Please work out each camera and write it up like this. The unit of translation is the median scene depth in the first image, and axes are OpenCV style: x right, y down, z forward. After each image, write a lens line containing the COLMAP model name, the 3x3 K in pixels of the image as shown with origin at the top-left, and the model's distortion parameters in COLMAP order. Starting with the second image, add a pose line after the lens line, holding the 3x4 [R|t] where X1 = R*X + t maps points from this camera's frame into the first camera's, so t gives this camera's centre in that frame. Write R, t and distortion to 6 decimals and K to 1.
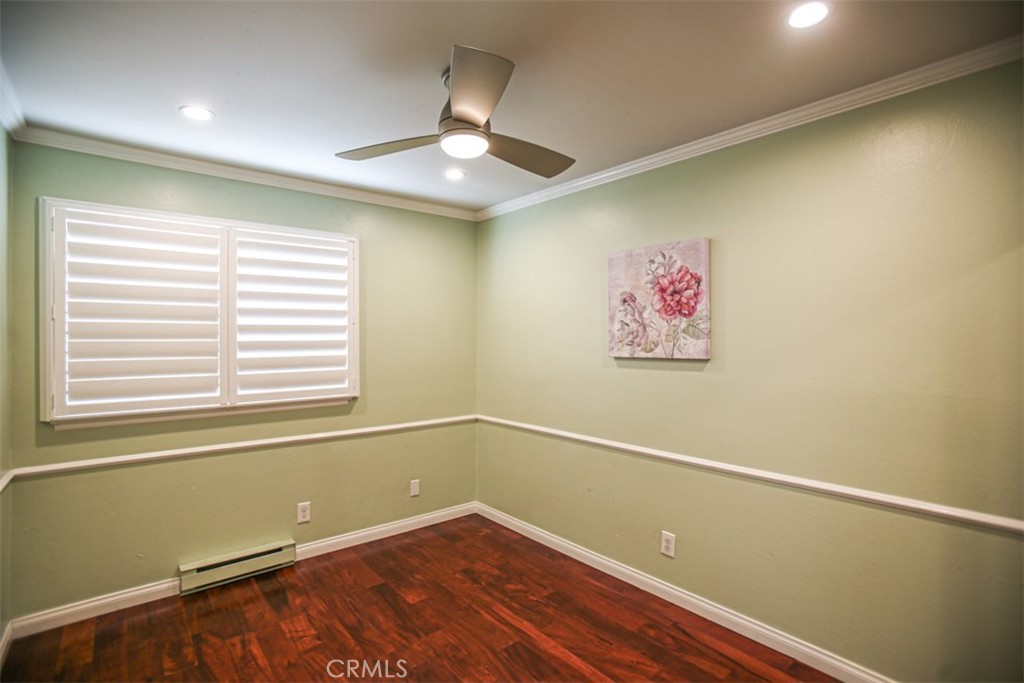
lens RADIAL K [[484.8, 0, 503.4], [0, 484.8, 336.9], [0, 0, 1]] dist [-0.078965, 0.032993]
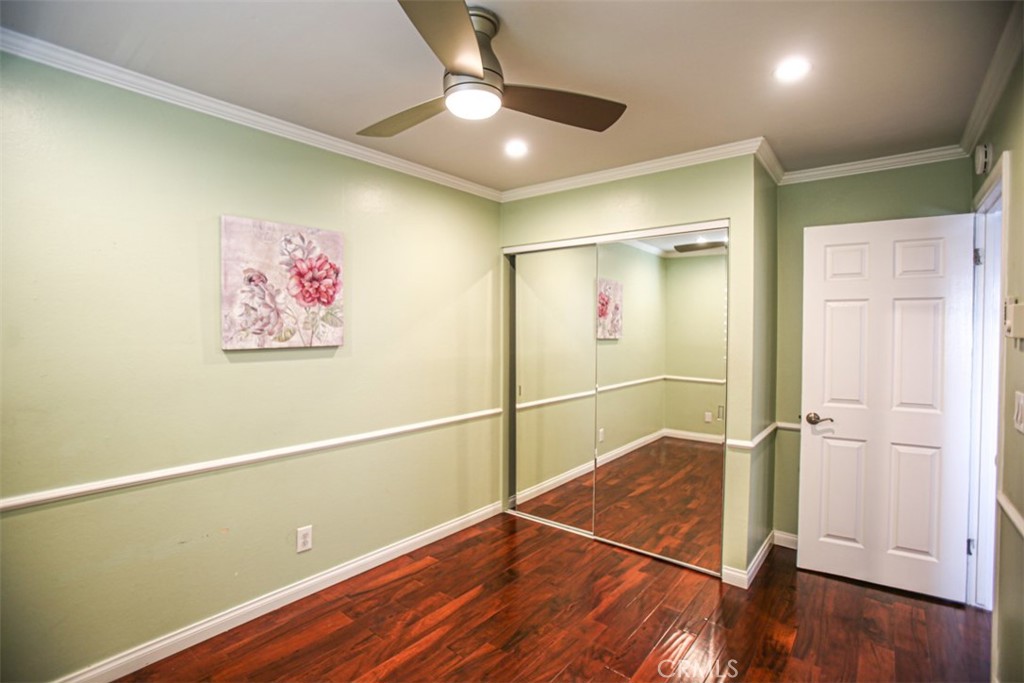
lens RADIAL K [[484.8, 0, 503.4], [0, 484.8, 336.9], [0, 0, 1]] dist [-0.078965, 0.032993]
pose [[-0.187556, -0.024197, 0.981956, -0.668291], [-0.012098, 0.999678, 0.022323, -0.001295], [-0.982179, -0.007693, -0.187789, 0.787576]]
